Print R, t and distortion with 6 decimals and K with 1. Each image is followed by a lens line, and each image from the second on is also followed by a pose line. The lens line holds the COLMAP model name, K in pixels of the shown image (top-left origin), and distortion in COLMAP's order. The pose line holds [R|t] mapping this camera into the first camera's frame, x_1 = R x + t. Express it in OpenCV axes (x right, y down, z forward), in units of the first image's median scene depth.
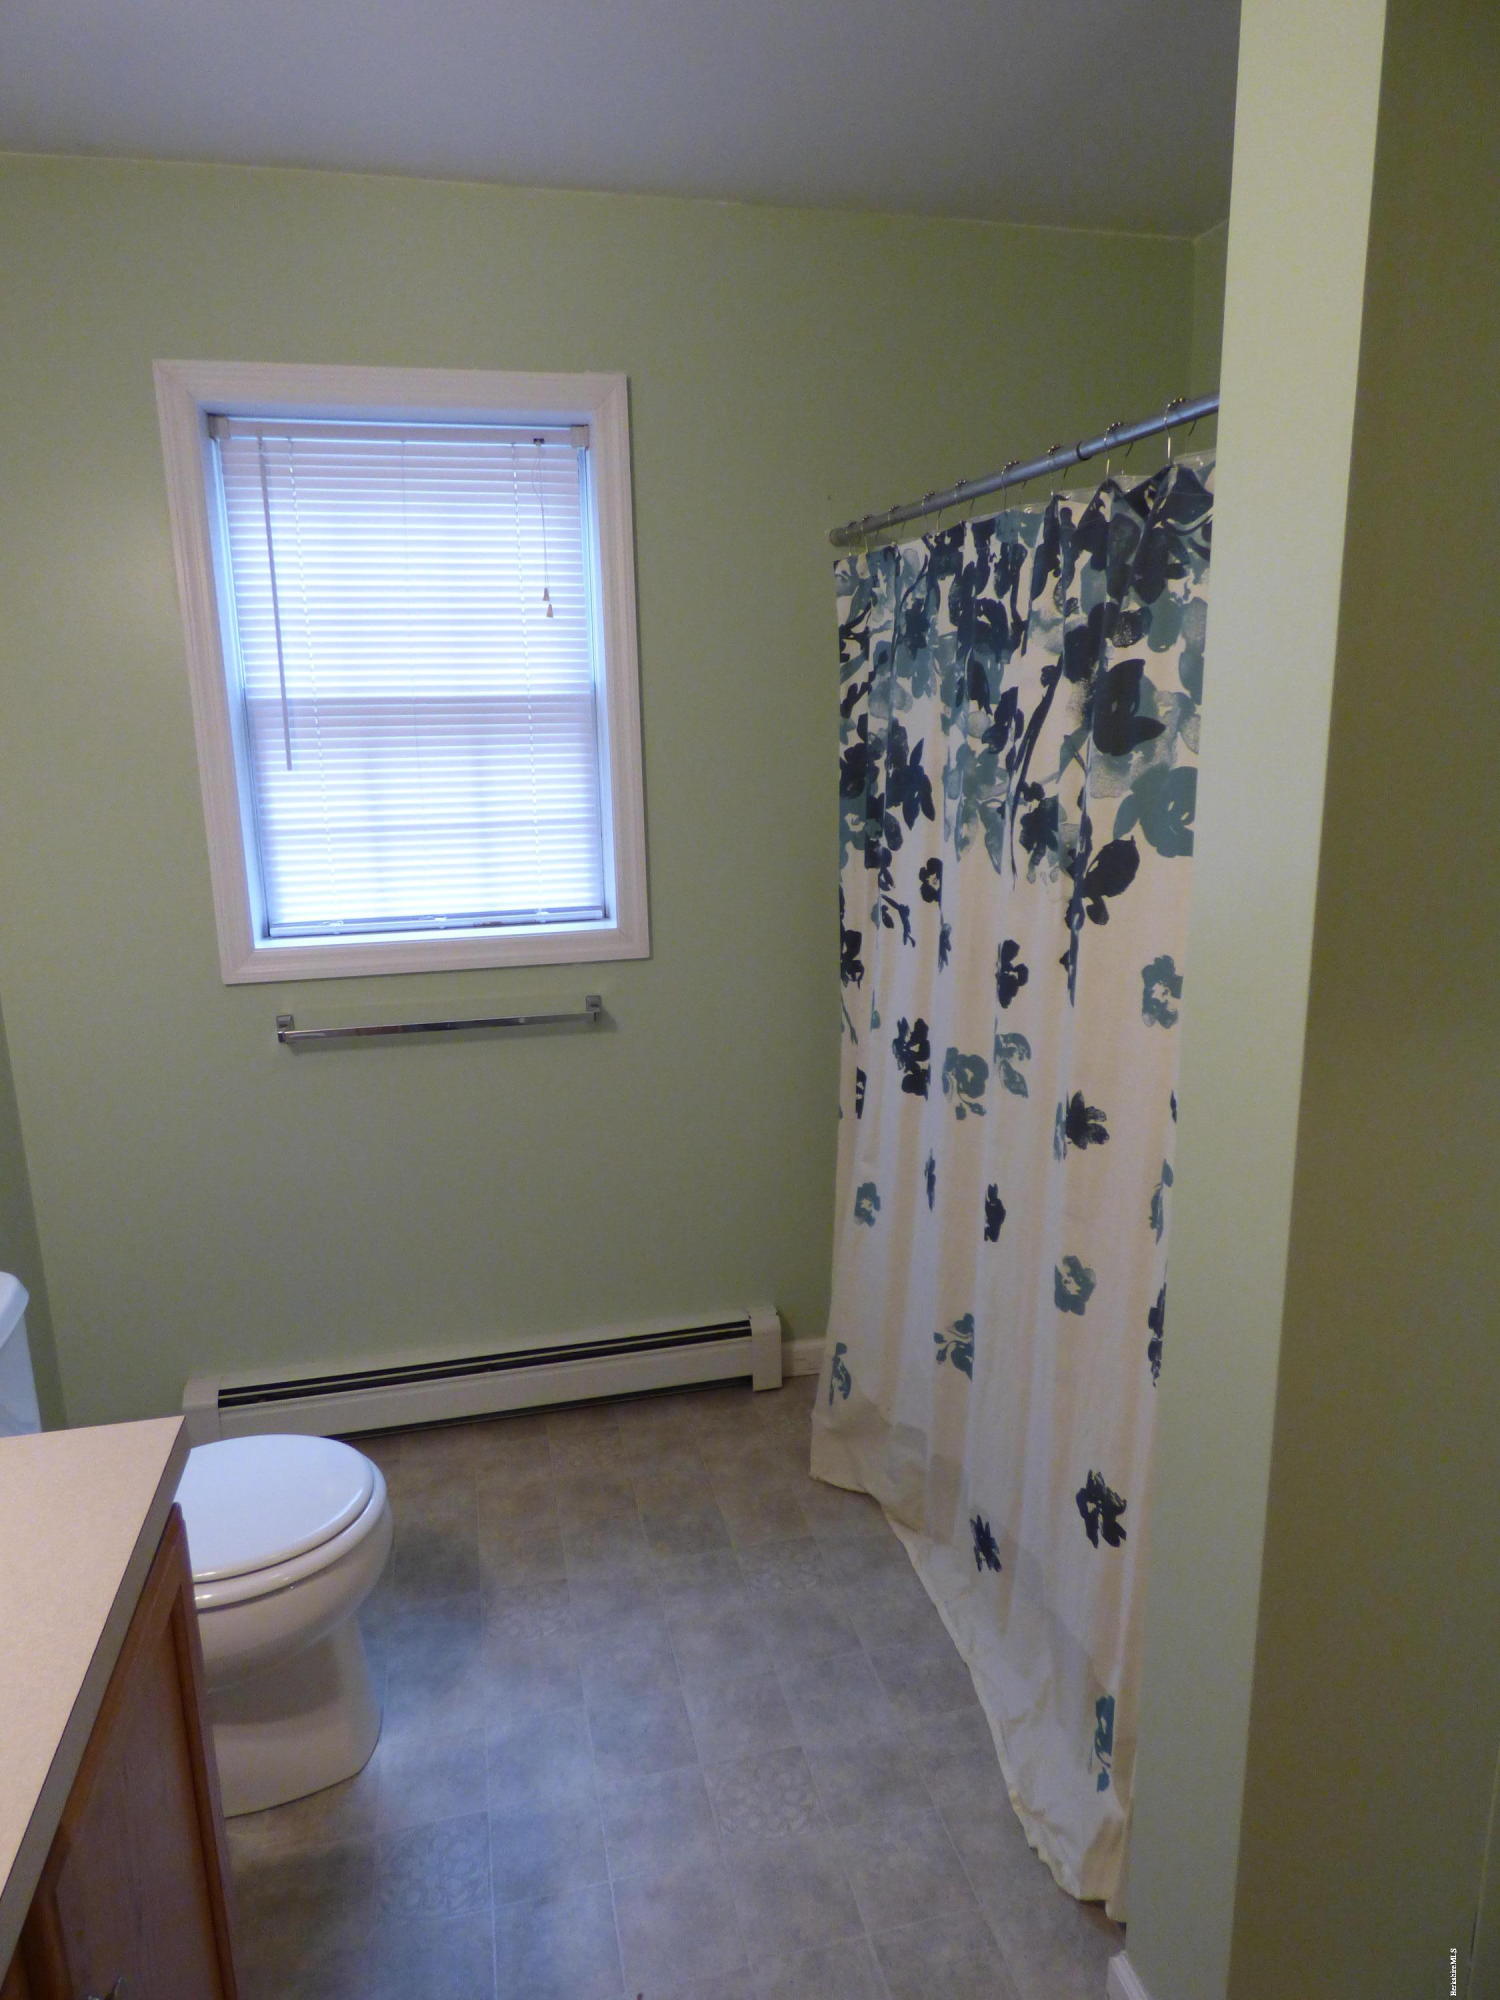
lens RADIAL K [[1239.0, 0, 742.9], [0, 1239.0, 1001.0], [0, 0, 1]] dist [-0.002948, -0.000872]
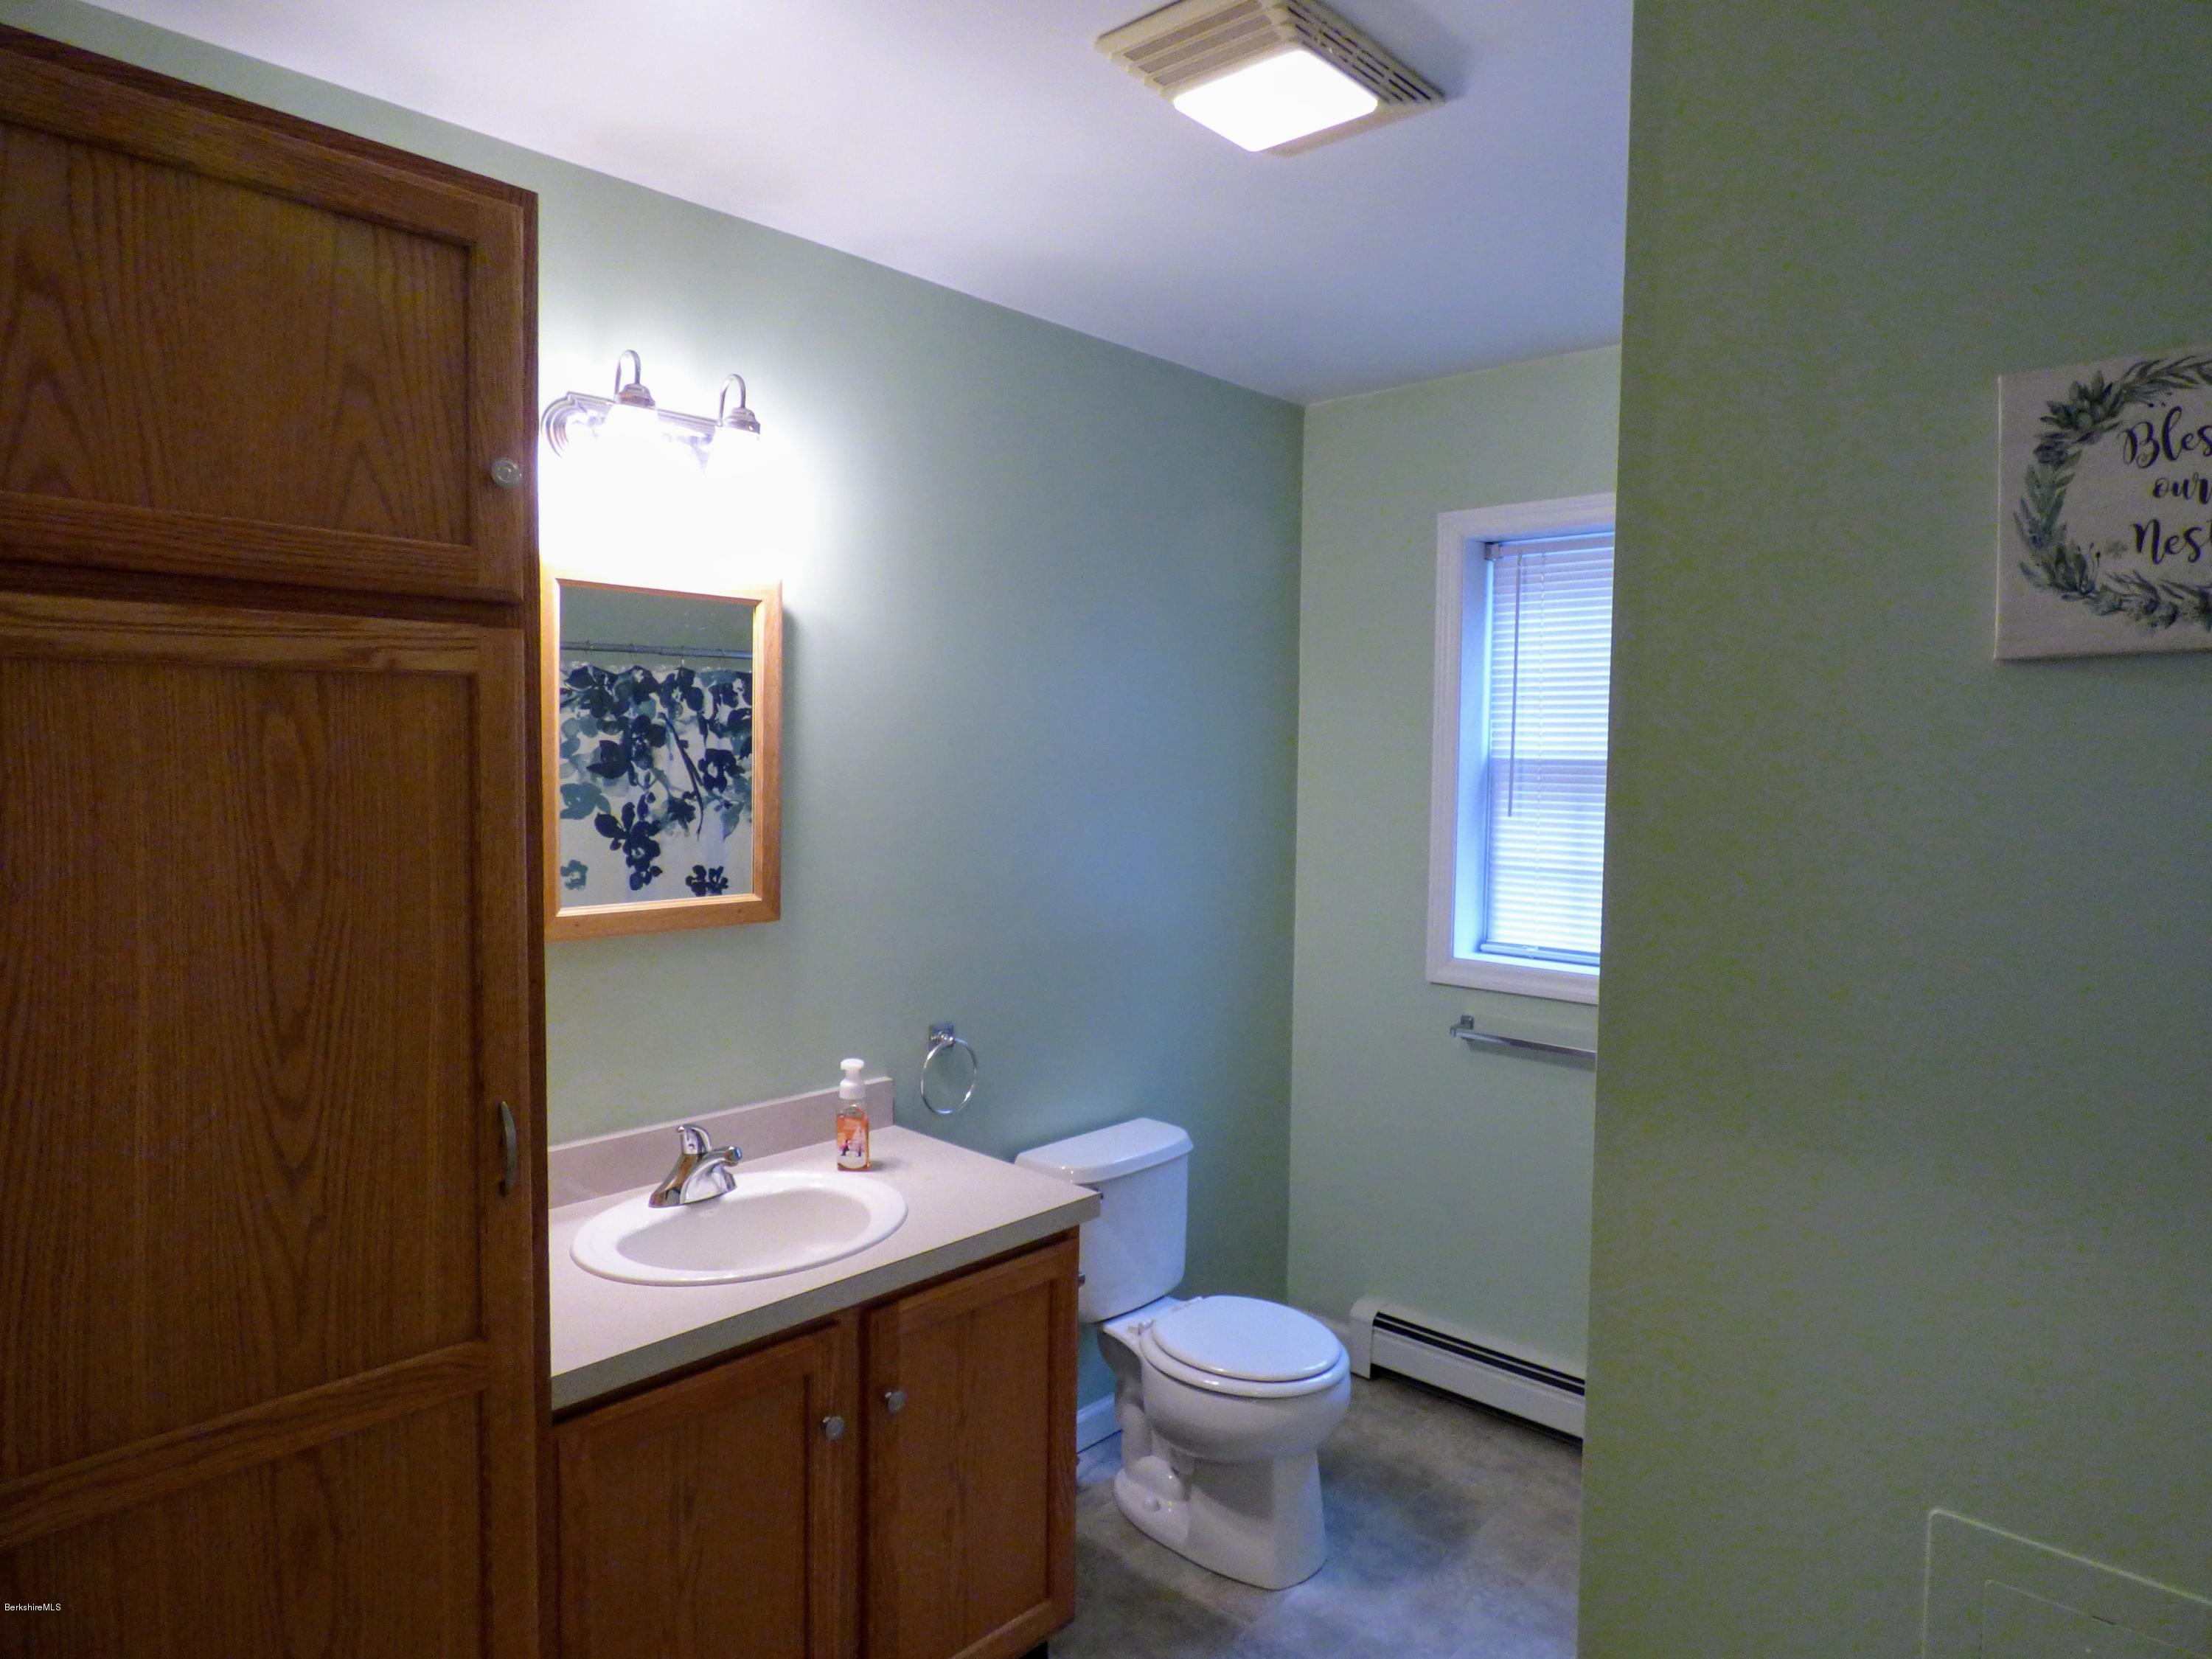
lens RADIAL K [[1370.3, 0, 1107.4], [0, 1370.3, 844.2], [0, 0, 1]] dist [-0.002948, -0.000872]
pose [[0.556559, 0.085924, -0.826353, 0.544689], [-0.208871, 0.977162, -0.039072, -0.027467], [0.804124, 0.194347, 0.561796, -0.060572]]
